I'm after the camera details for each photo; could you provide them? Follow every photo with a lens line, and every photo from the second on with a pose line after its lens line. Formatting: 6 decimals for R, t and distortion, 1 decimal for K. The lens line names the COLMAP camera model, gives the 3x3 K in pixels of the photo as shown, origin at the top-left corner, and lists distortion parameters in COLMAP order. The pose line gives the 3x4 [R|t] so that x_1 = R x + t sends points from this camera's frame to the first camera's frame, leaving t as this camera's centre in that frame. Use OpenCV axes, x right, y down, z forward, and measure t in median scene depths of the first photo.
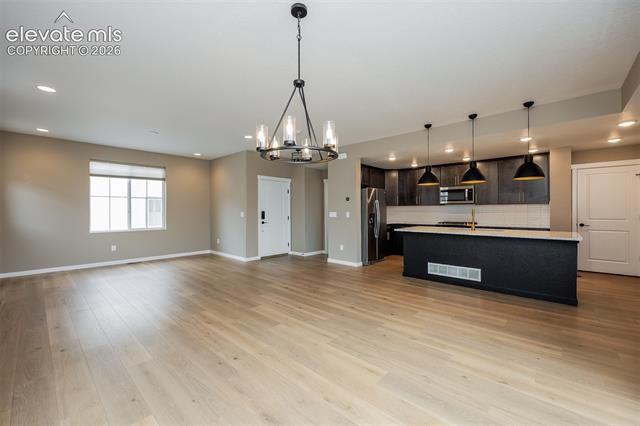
lens RADIAL K [[251.7, 0, 320.5], [0, 251.7, 214.9], [0, 0, 1]] dist [-0.000602, -0.000055]
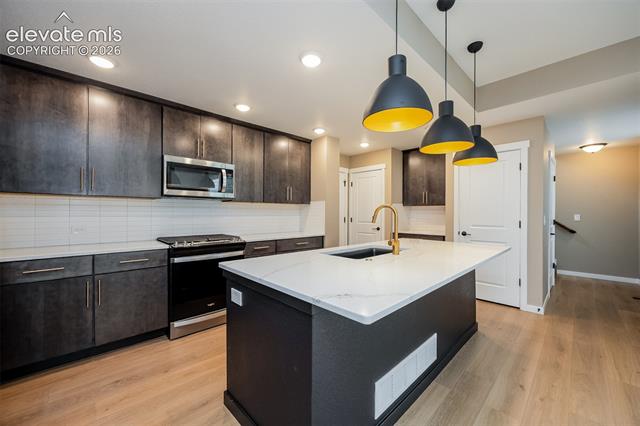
lens RADIAL K [[251.7, 0, 320.5], [0, 251.7, 214.9], [0, 0, 1]] dist [-0.000602, -0.000055]
pose [[0.065209, -0.001094, 0.997871, 0.091956], [0.013045, 0.999915, 0.000244, -0.009082], [-0.997786, 0.013002, 0.065218, 0.805386]]
